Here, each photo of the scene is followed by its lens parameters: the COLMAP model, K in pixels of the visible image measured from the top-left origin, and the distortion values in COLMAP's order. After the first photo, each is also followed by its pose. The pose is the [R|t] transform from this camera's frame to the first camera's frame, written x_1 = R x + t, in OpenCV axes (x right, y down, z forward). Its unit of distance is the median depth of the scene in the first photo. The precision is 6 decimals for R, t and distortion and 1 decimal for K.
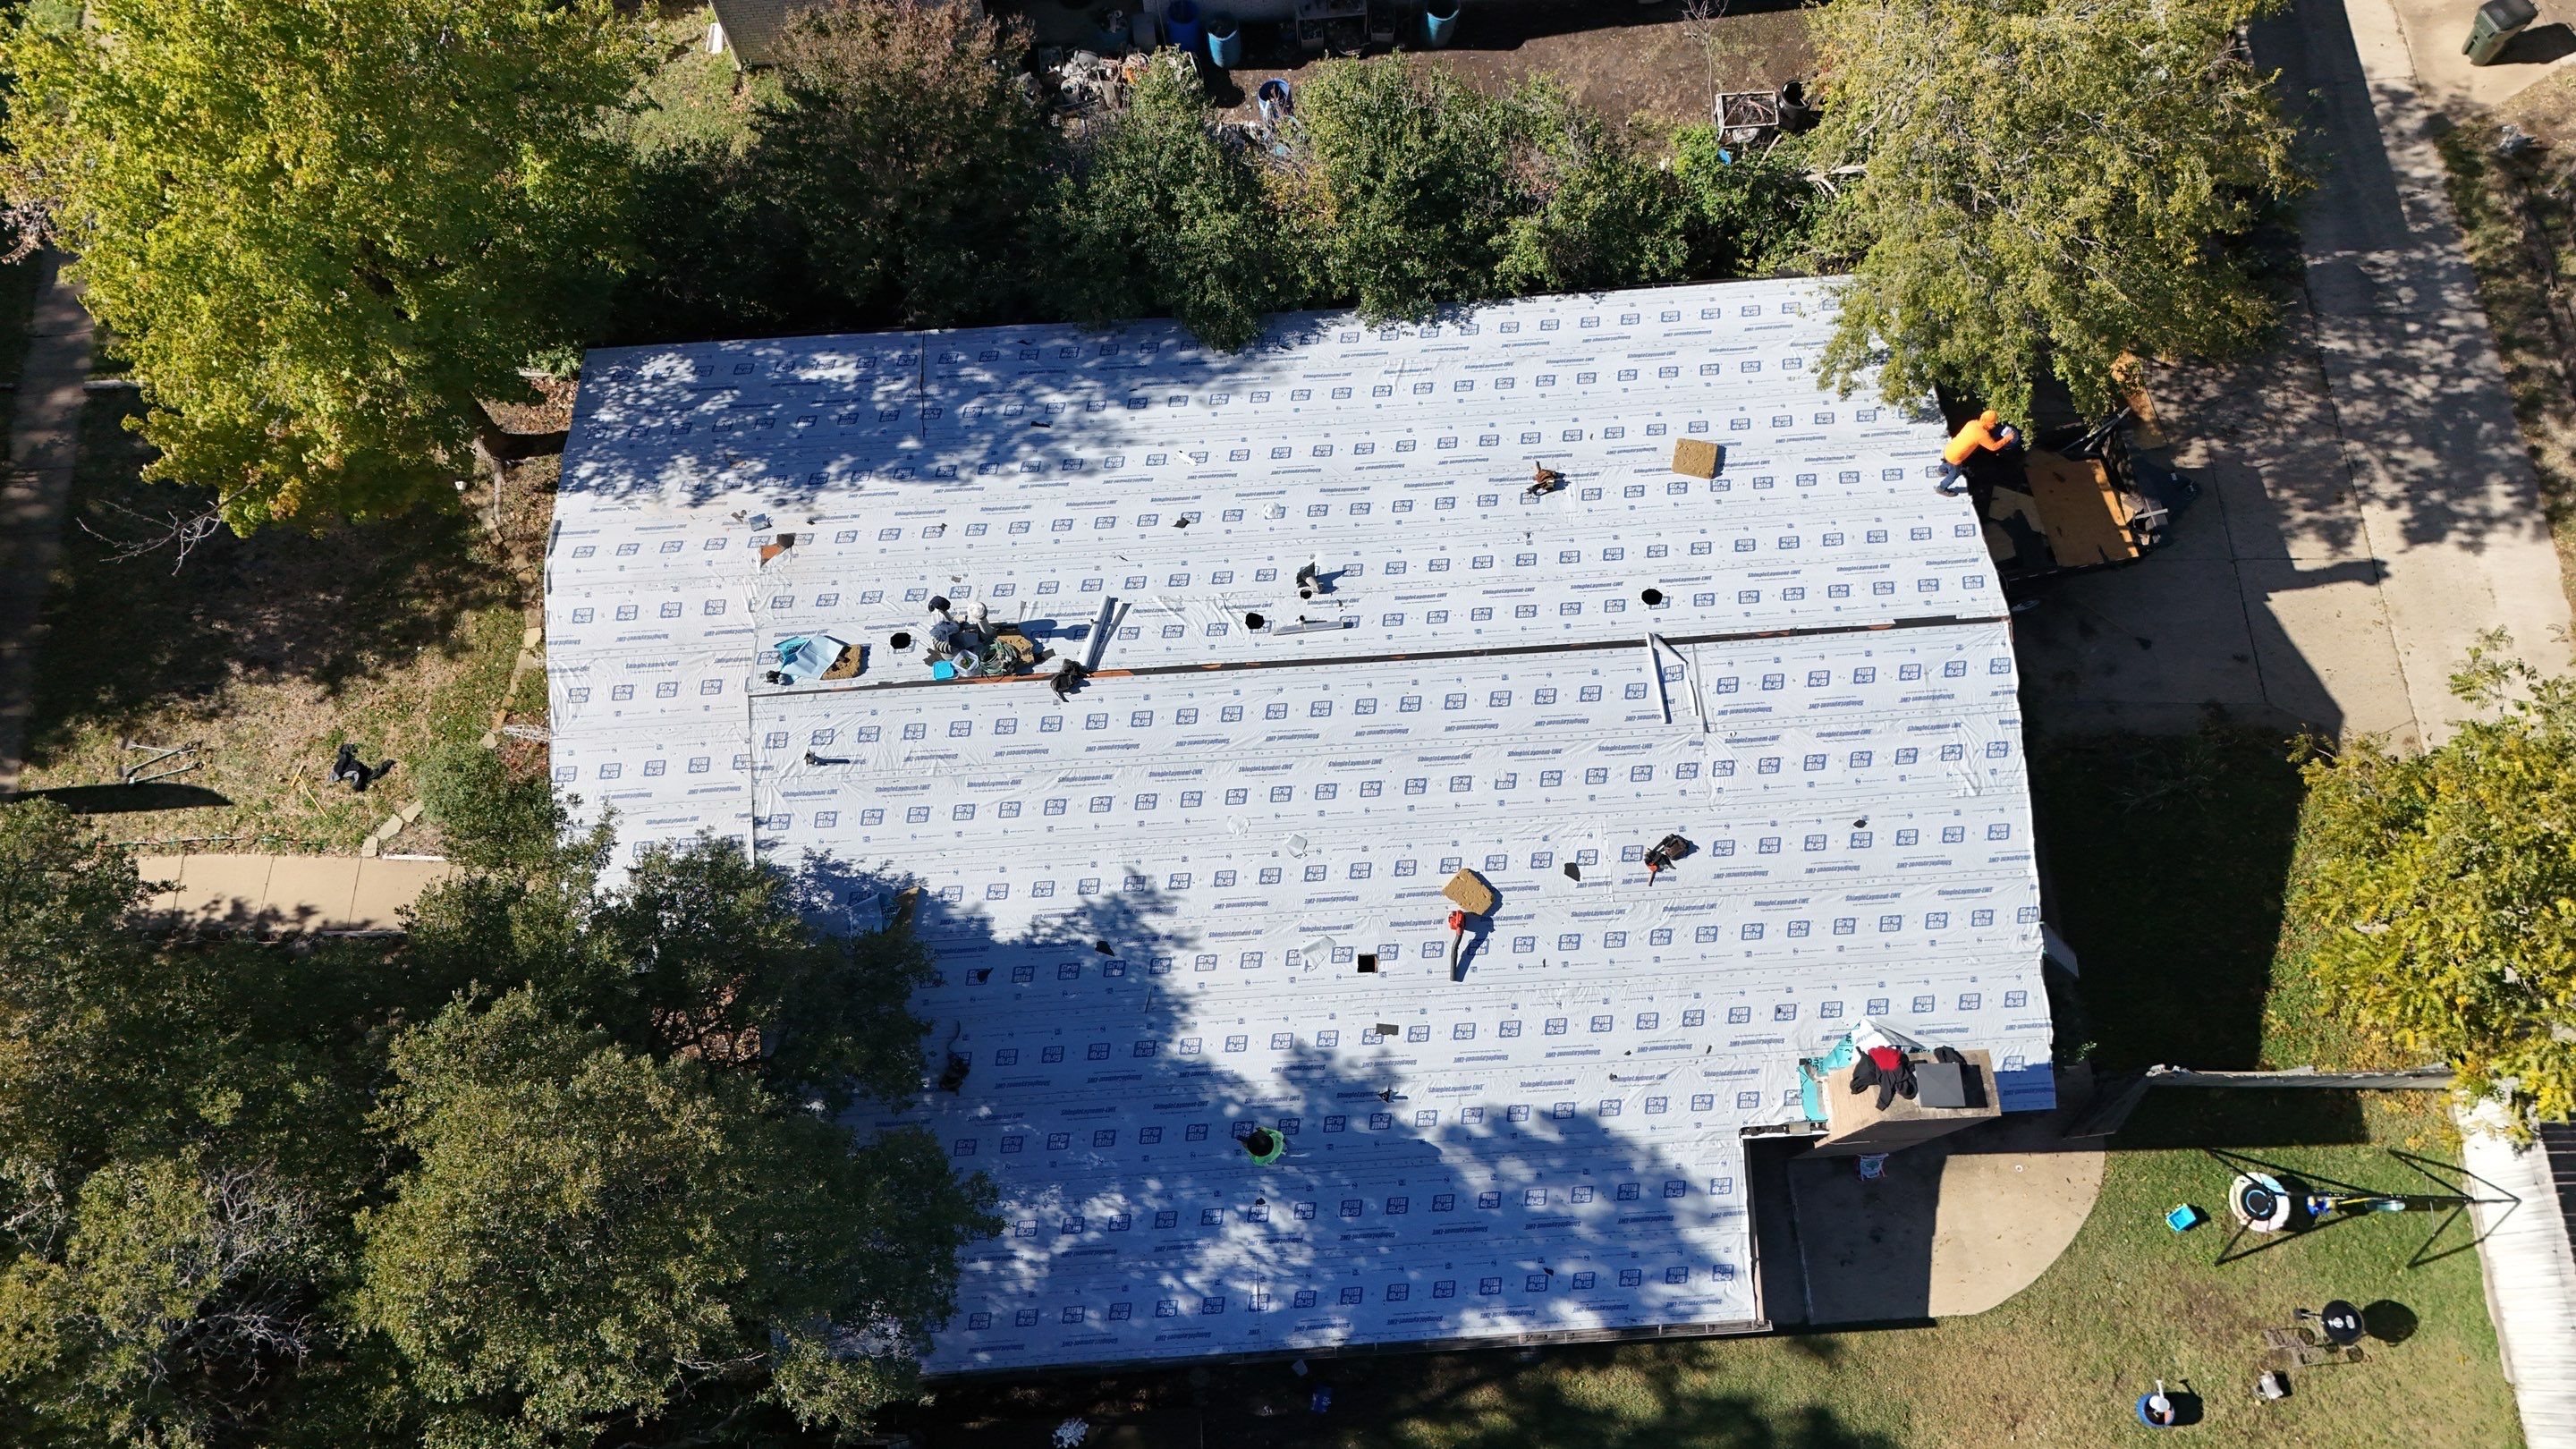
lens RADIAL K [[1871.4, 0, 1287.5], [0, 1871.4, 722.7], [0, 0, 1]] dist [0.056663, -0.002008]
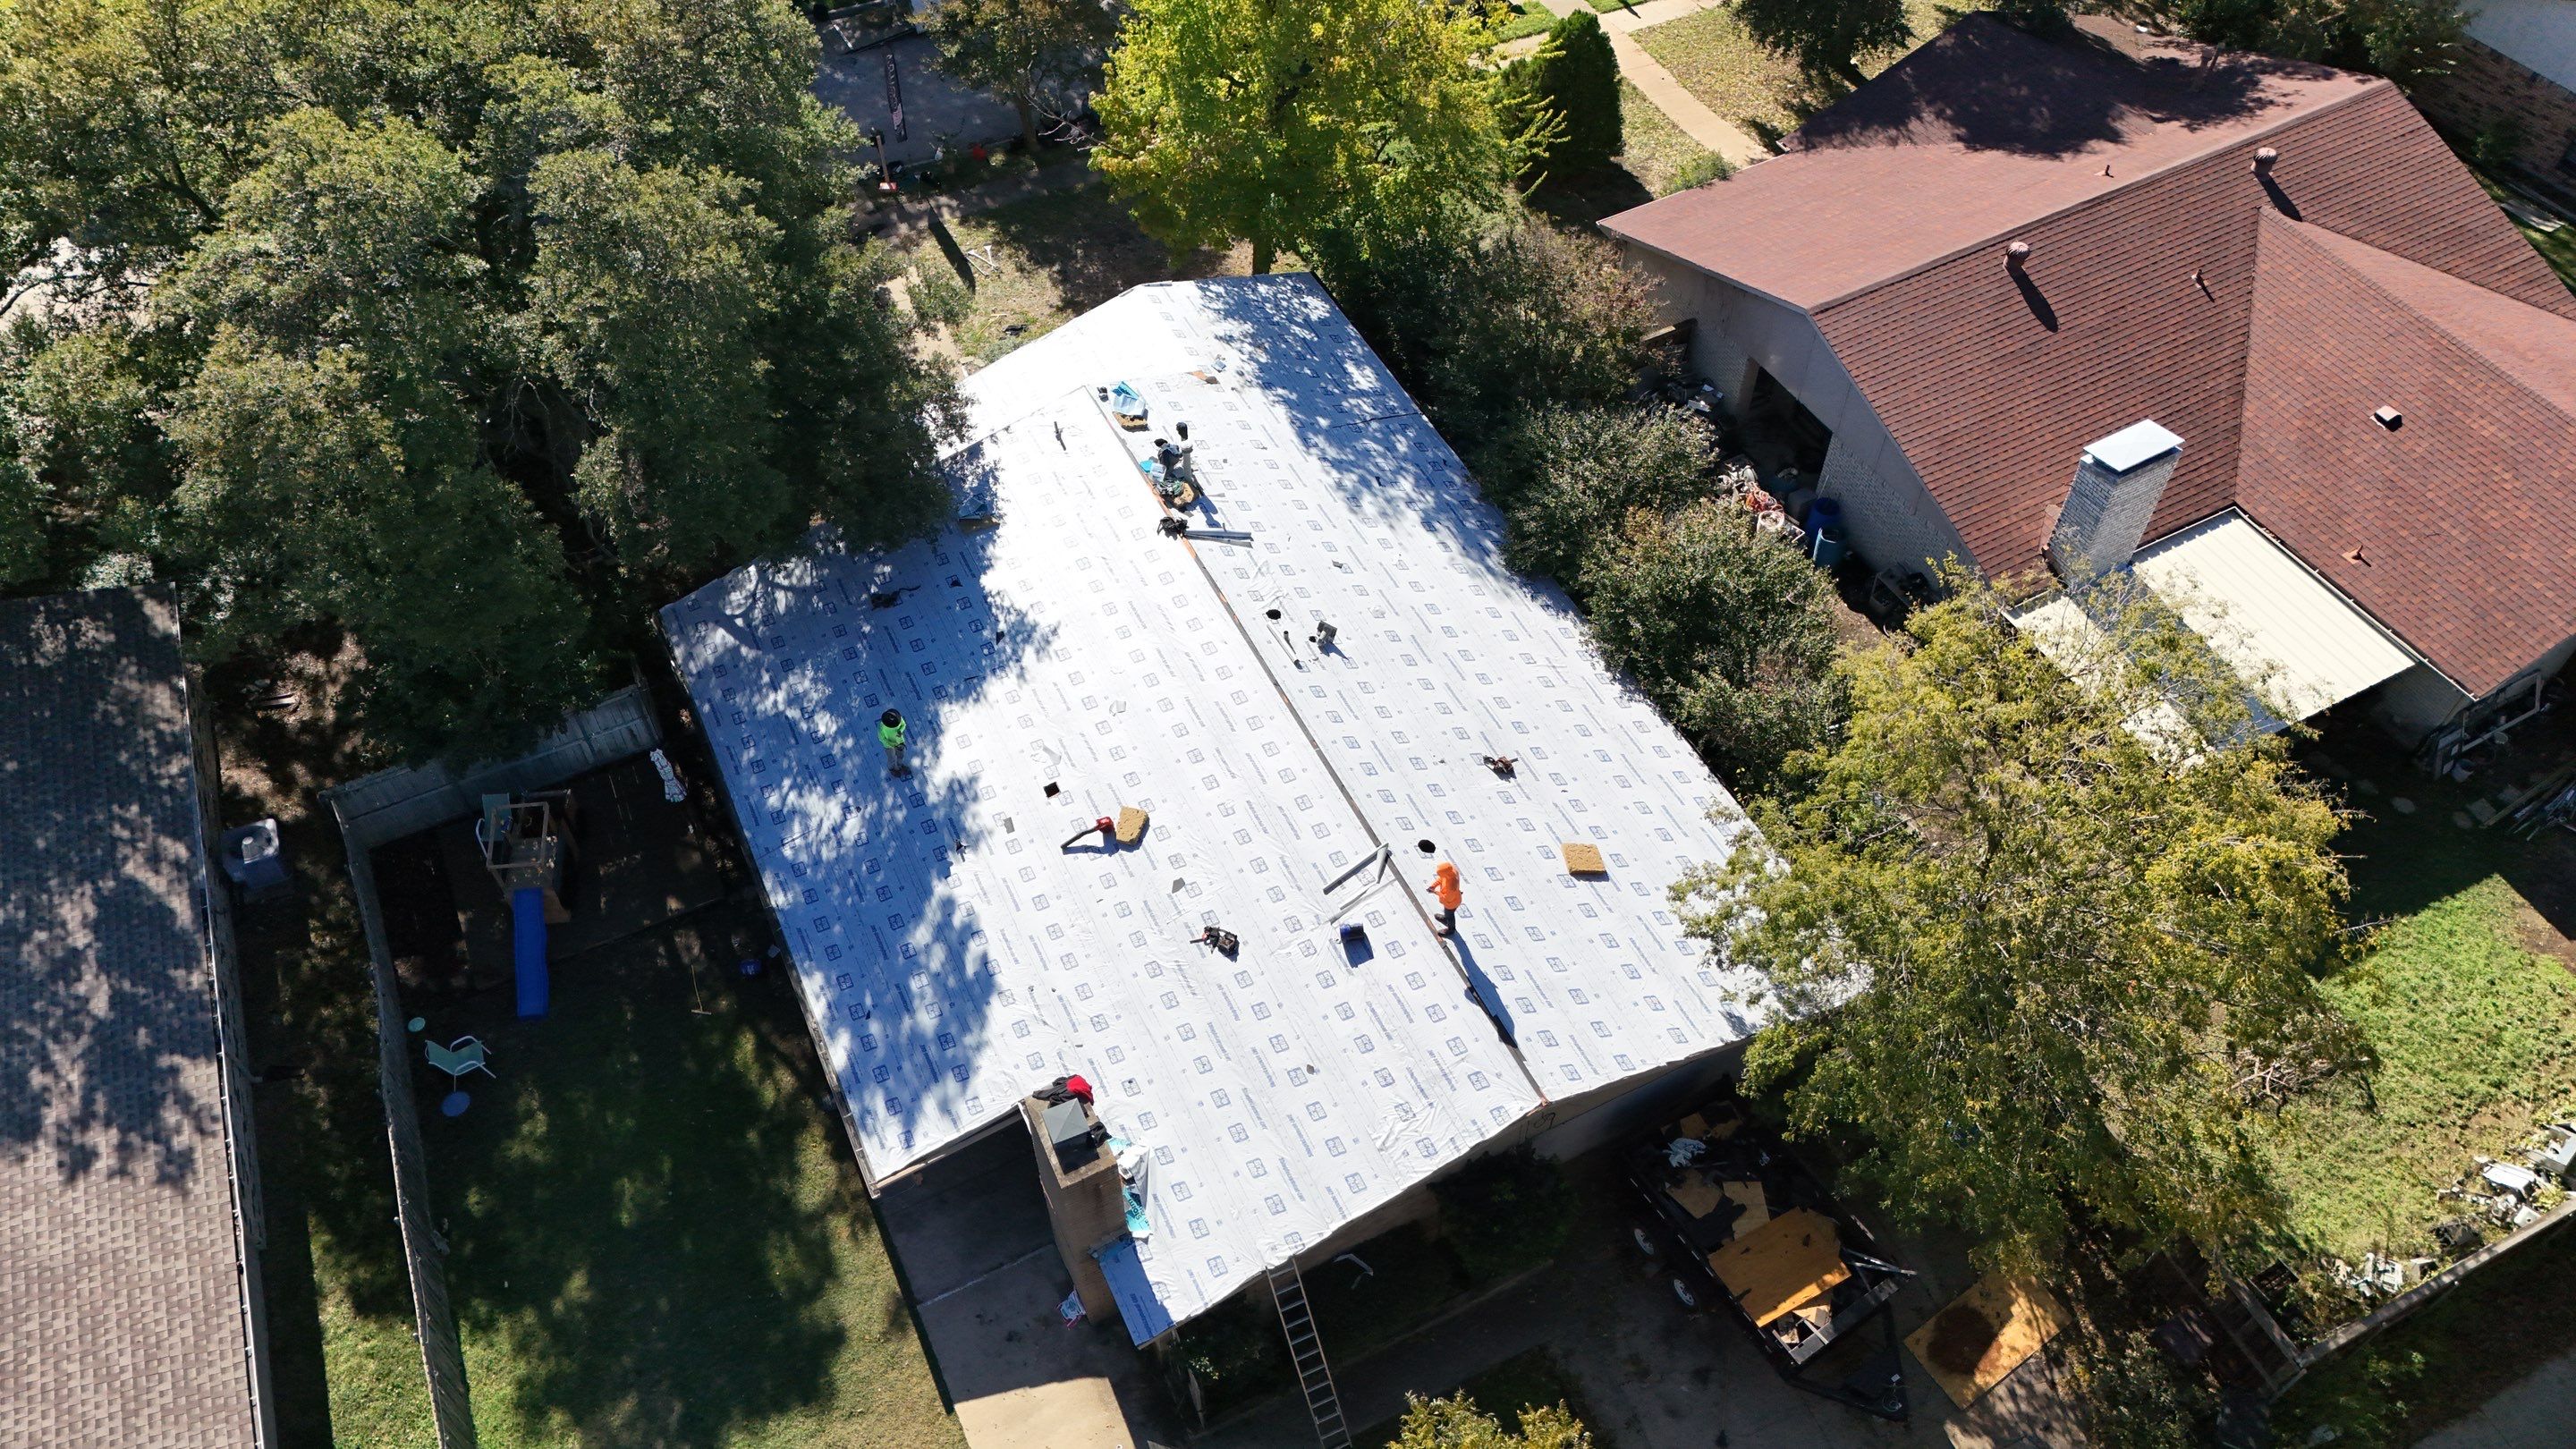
lens RADIAL K [[1871.4, 0, 1285.1], [0, 1871.4, 726.2], [0, 0, 1]] dist [0.056663, -0.002008]
pose [[0.383443, 0.717056, -0.582067, 0.785923], [-0.875396, 0.483057, 0.018408, -0.048933], [0.294371, 0.502480, 0.812933, 0.019281]]
